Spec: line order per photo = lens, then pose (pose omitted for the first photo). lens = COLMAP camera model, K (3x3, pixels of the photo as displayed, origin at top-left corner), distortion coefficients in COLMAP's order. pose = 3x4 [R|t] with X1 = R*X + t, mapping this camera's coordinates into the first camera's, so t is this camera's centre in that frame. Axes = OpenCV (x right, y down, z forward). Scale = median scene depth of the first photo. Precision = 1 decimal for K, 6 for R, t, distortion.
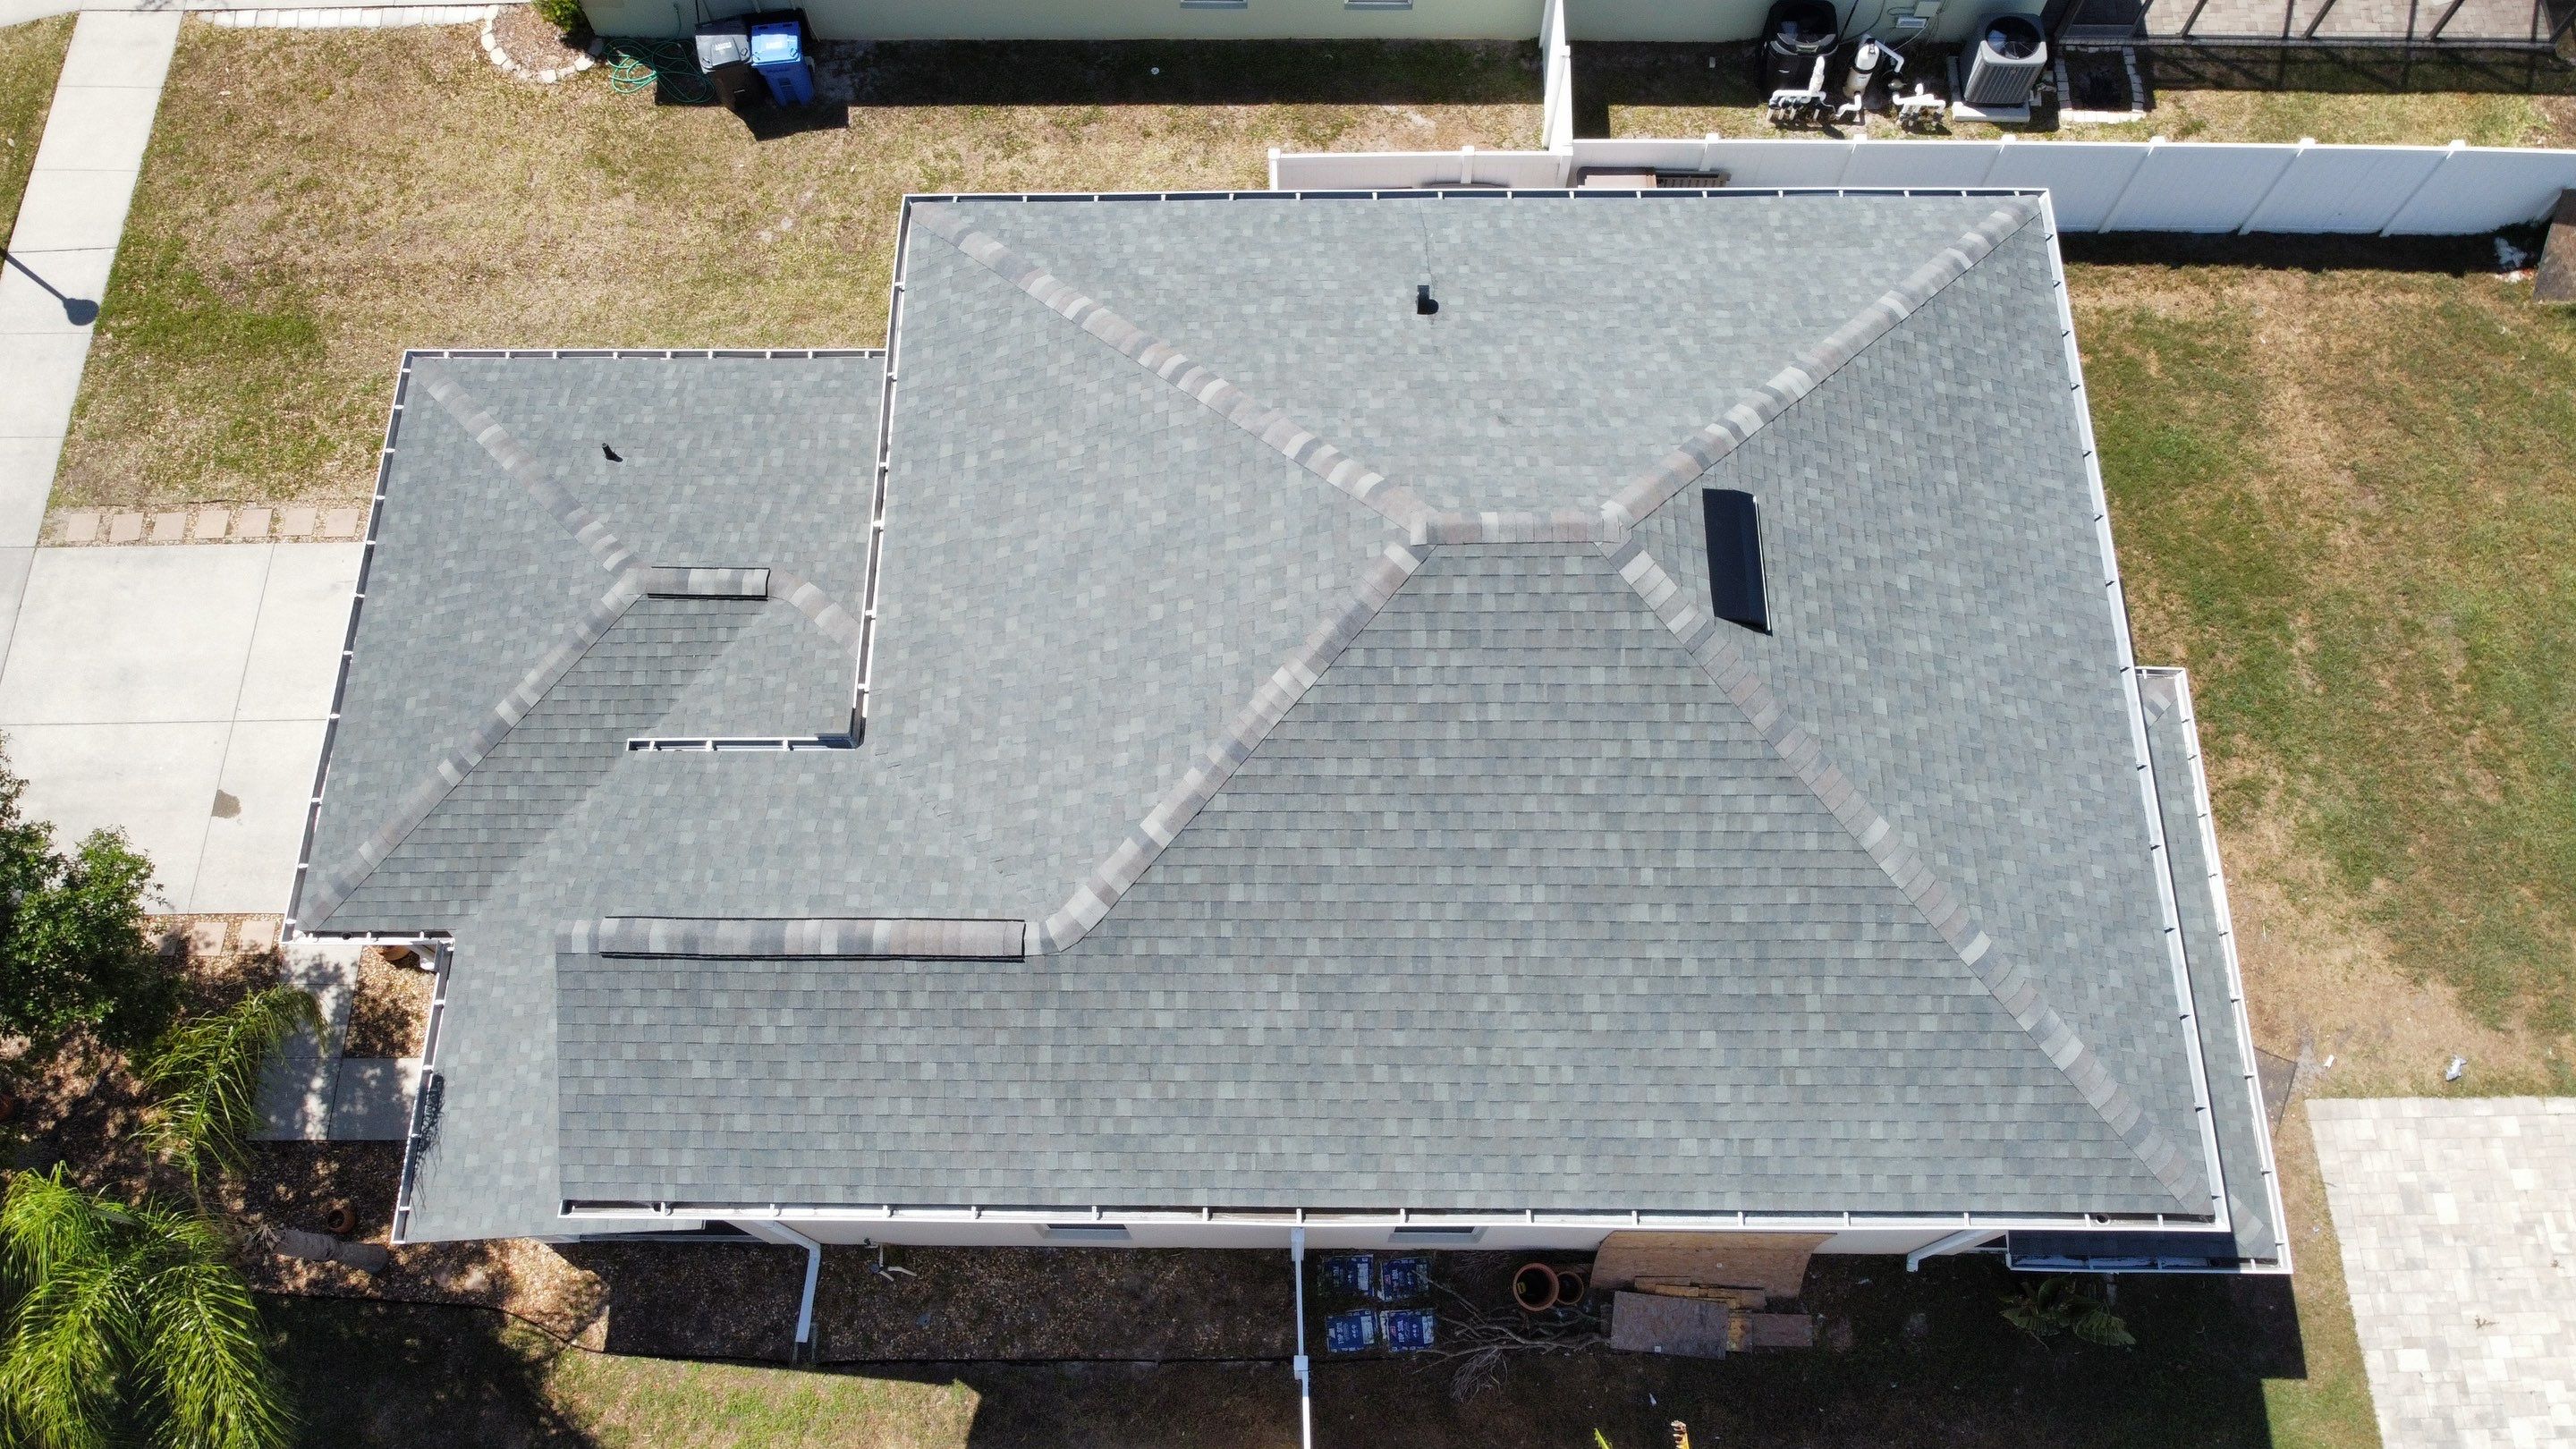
lens RADIAL K [[1939.8, 0, 1255.5], [0, 1939.8, 700.2], [0, 0, 1]] dist [0.015942, -0.026998]
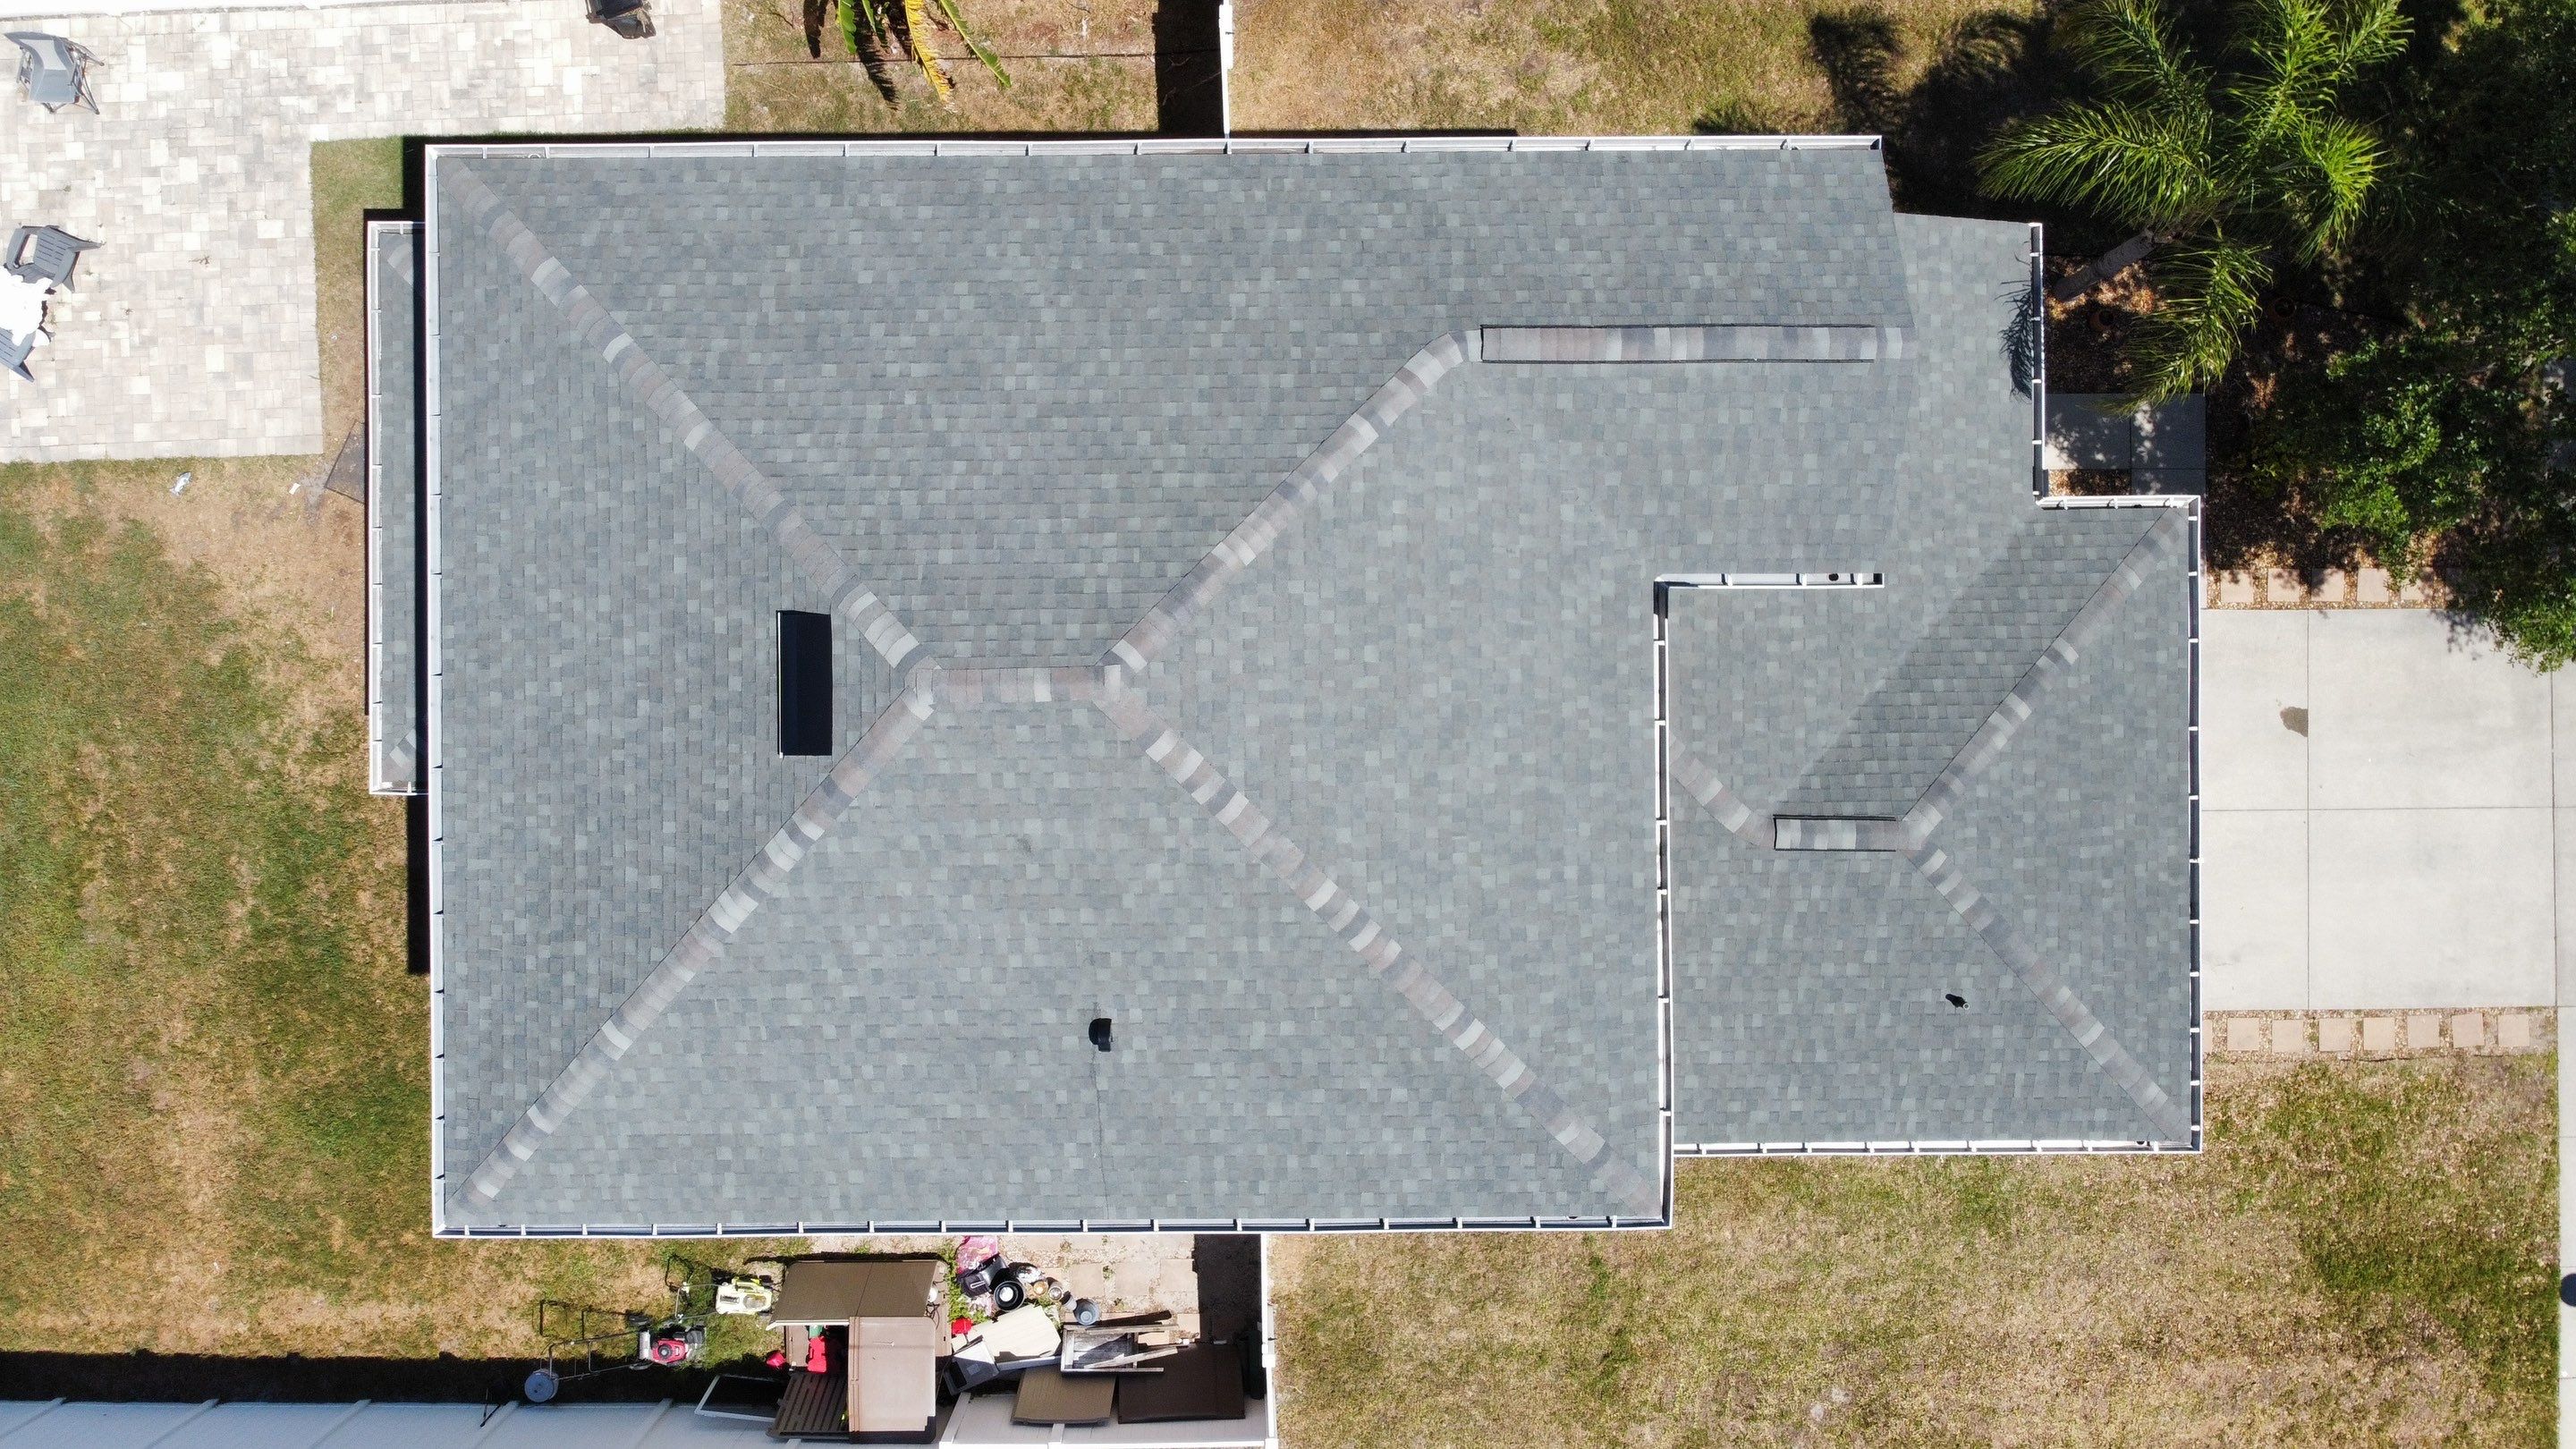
lens RADIAL K [[1947.1, 0, 1255.8], [0, 1947.1, 701.9], [0, 0, 1]] dist [0.007999, -0.007759]
pose [[-0.999670, 0.017097, 0.019161, -0.006274], [-0.008471, -0.923935, 0.382456, -0.318419], [0.024242, 0.382167, 0.923775, 0.041732]]
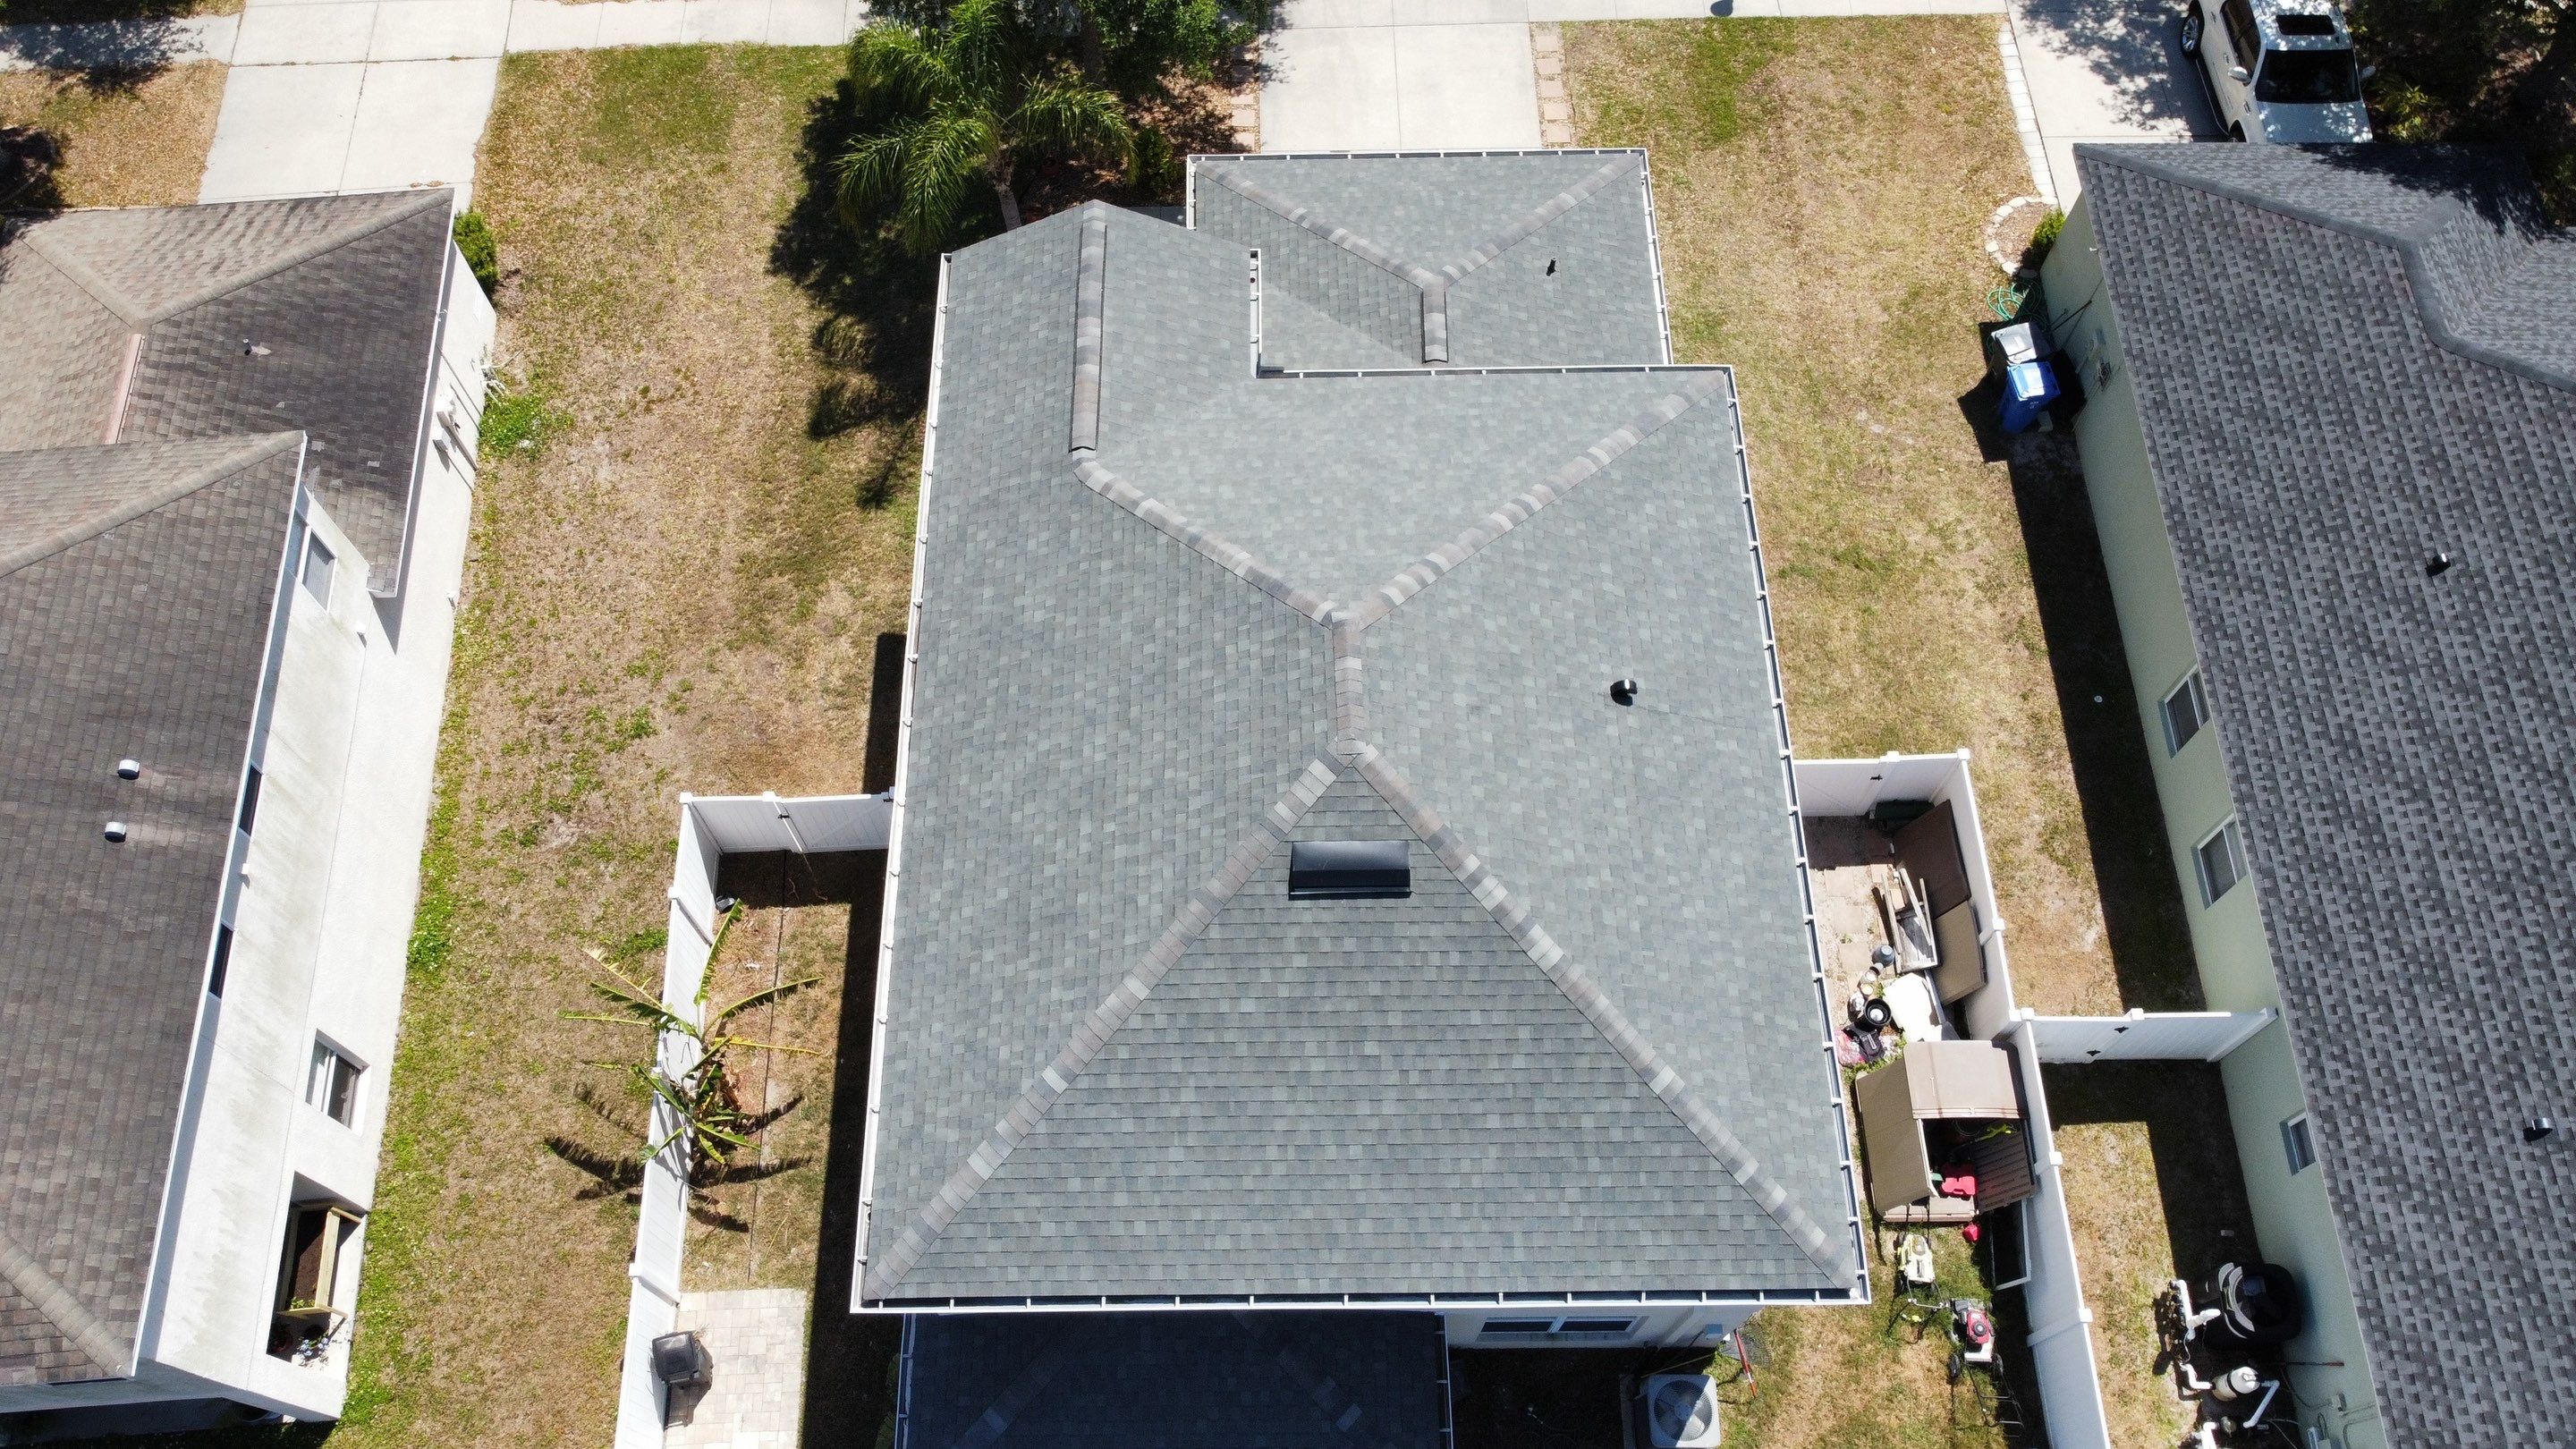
lens RADIAL K [[1944.4, 0, 1253.9], [0, 1944.4, 699.3], [0, 0, 1]] dist [0.005011, -0.022210]
pose [[0.016702, 0.895786, -0.444172, 0.466549], [-0.917288, 0.190501, 0.349702, -0.312776], [0.397873, 0.401594, 0.824875, -0.054377]]
